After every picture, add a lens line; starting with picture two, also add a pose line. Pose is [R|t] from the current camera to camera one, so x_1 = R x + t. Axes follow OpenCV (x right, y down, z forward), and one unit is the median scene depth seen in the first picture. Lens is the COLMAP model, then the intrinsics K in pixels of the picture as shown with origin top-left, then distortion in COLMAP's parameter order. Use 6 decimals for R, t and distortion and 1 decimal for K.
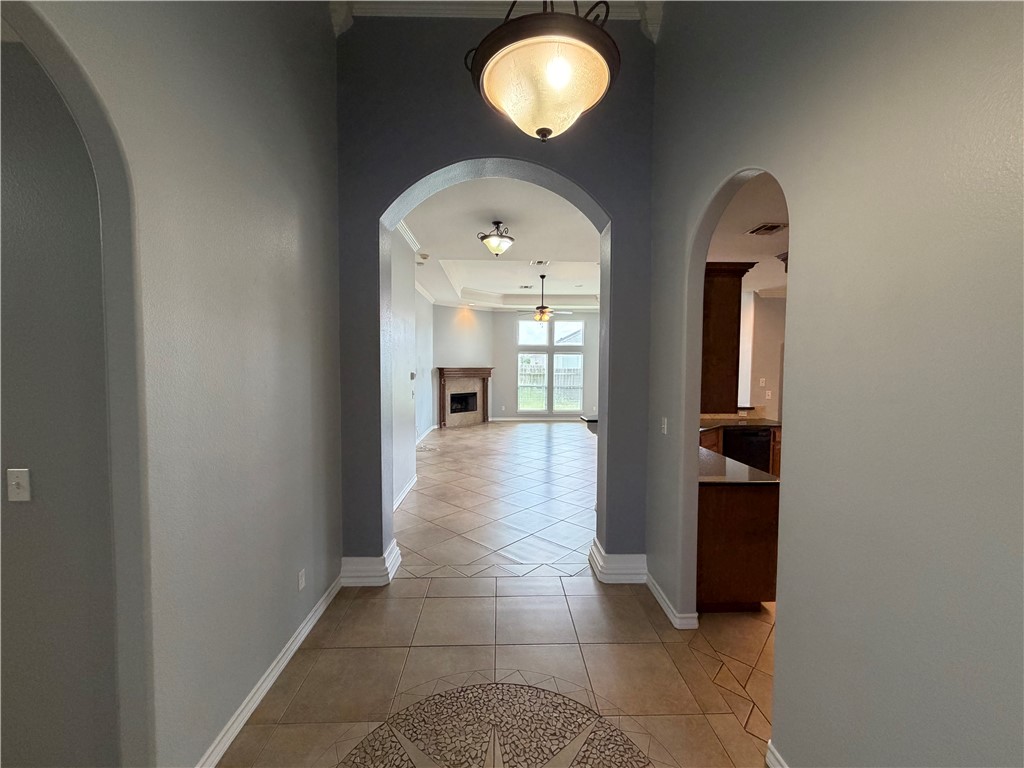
lens RADIAL K [[407.1, 0, 512.5], [0, 407.1, 384.1], [0, 0, 1]] dist [0.000837, -0.000555]
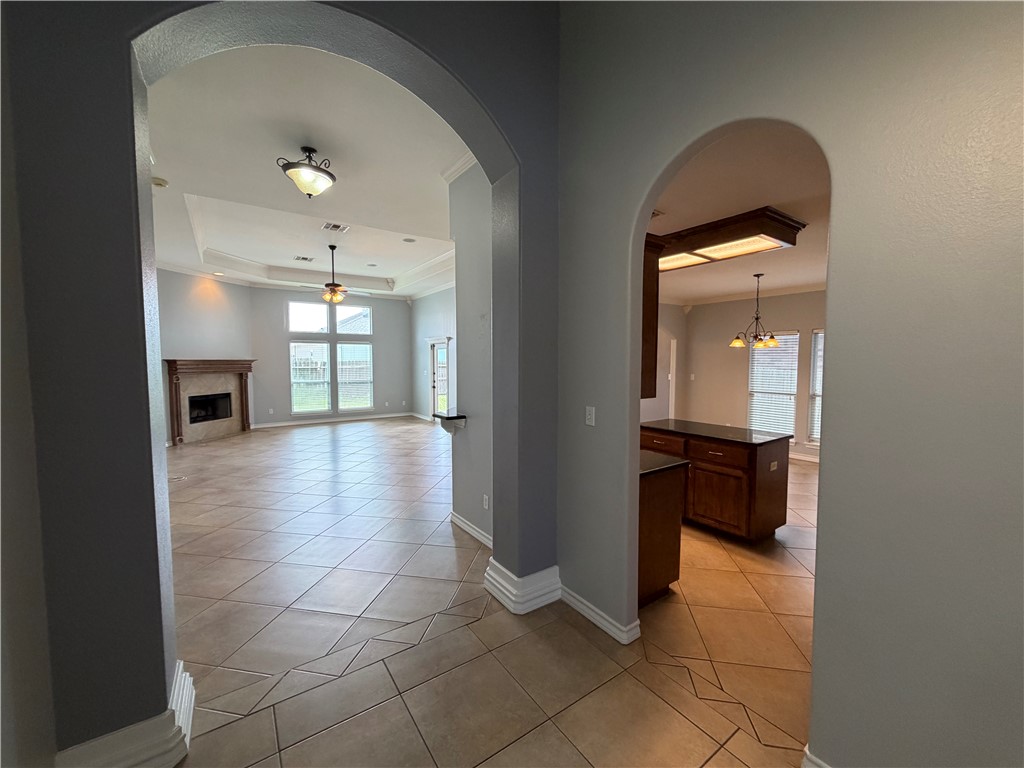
lens RADIAL K [[407.1, 0, 511.1], [0, 407.1, 384.7], [0, 0, 1]] dist [0.000837, -0.000555]
pose [[0.841594, -0.037411, 0.538813, -0.058776], [0.028906, 0.999288, 0.024234, 0.002356], [-0.539336, -0.004821, 0.842077, 0.089931]]
